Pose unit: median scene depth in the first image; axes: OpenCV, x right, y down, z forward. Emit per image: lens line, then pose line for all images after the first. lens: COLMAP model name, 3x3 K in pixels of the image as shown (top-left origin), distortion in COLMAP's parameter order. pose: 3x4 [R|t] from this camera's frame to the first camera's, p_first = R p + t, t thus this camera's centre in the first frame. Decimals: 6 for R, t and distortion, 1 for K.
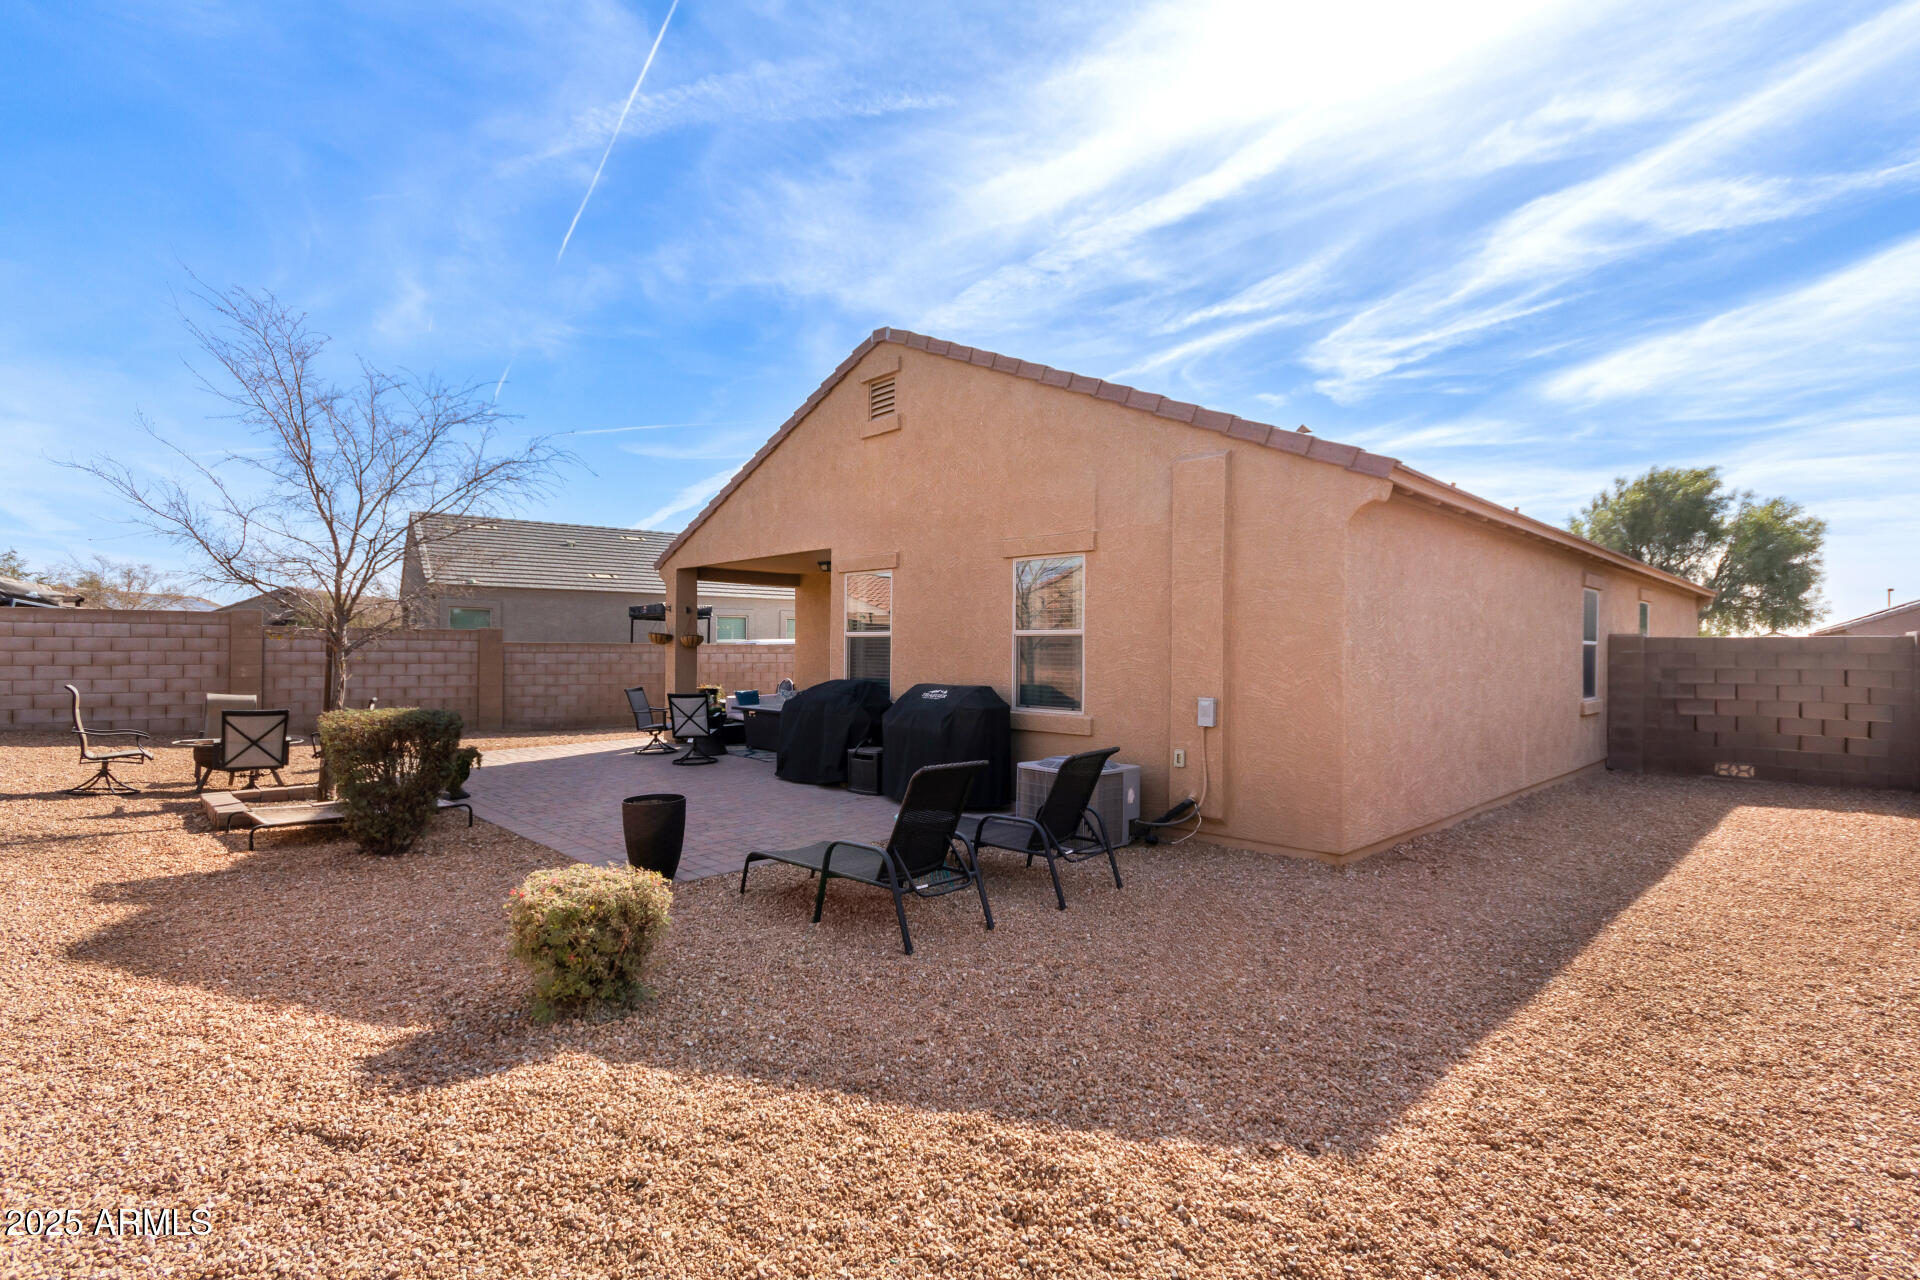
lens RADIAL K [[899.0, 0, 963.6], [0, 899.0, 645.2], [0, 0, 1]] dist [0.005801, 0.000226]
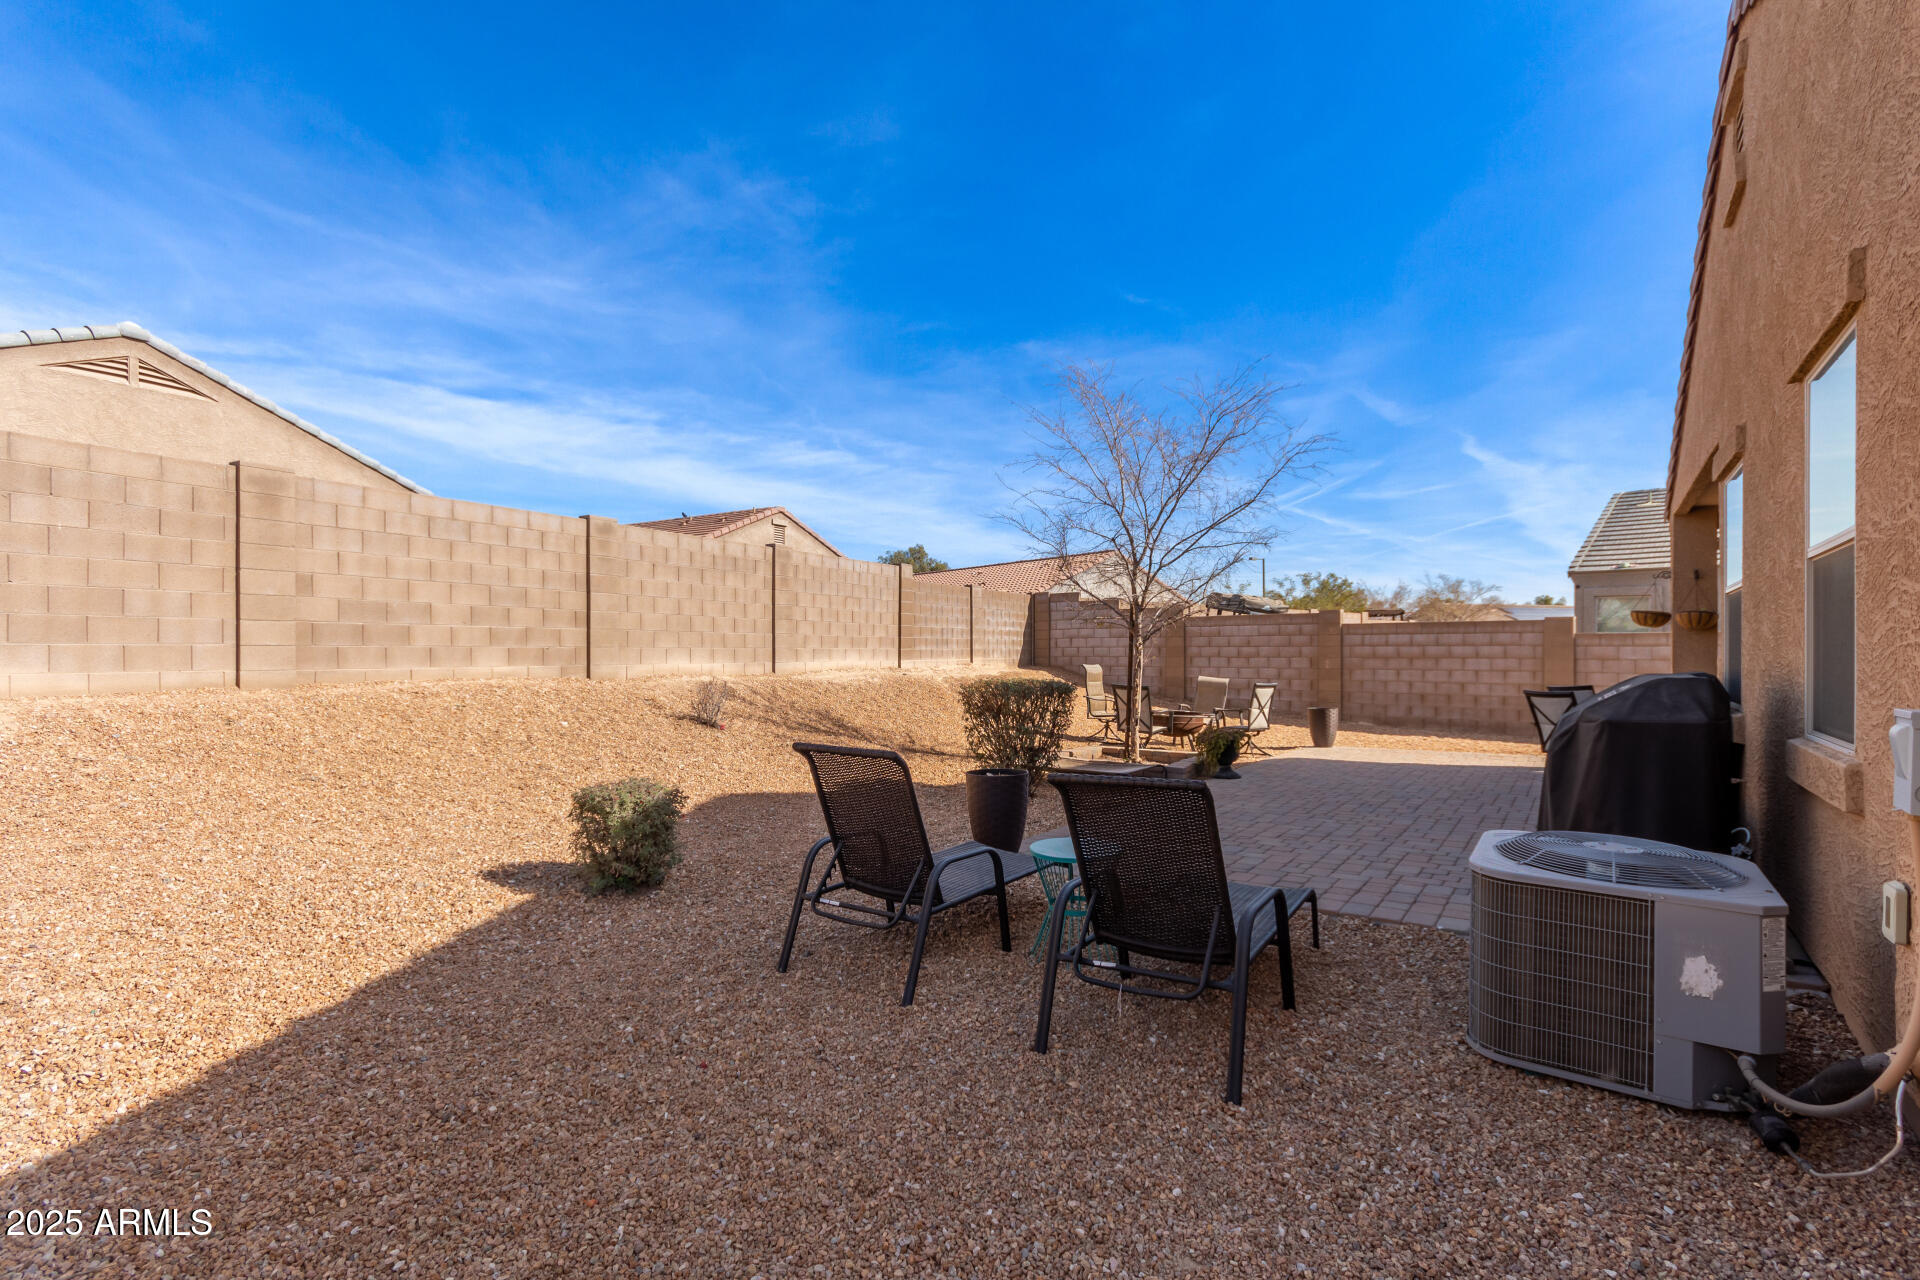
lens RADIAL K [[899.0, 0, 962.3], [0, 899.0, 647.2], [0, 0, 1]] dist [0.005801, 0.000226]
pose [[0.175689, -0.013475, -0.984354, 0.232147], [0.003640, 0.999908, -0.013039, 0.019695], [0.984439, -0.001292, 0.175722, 0.311349]]
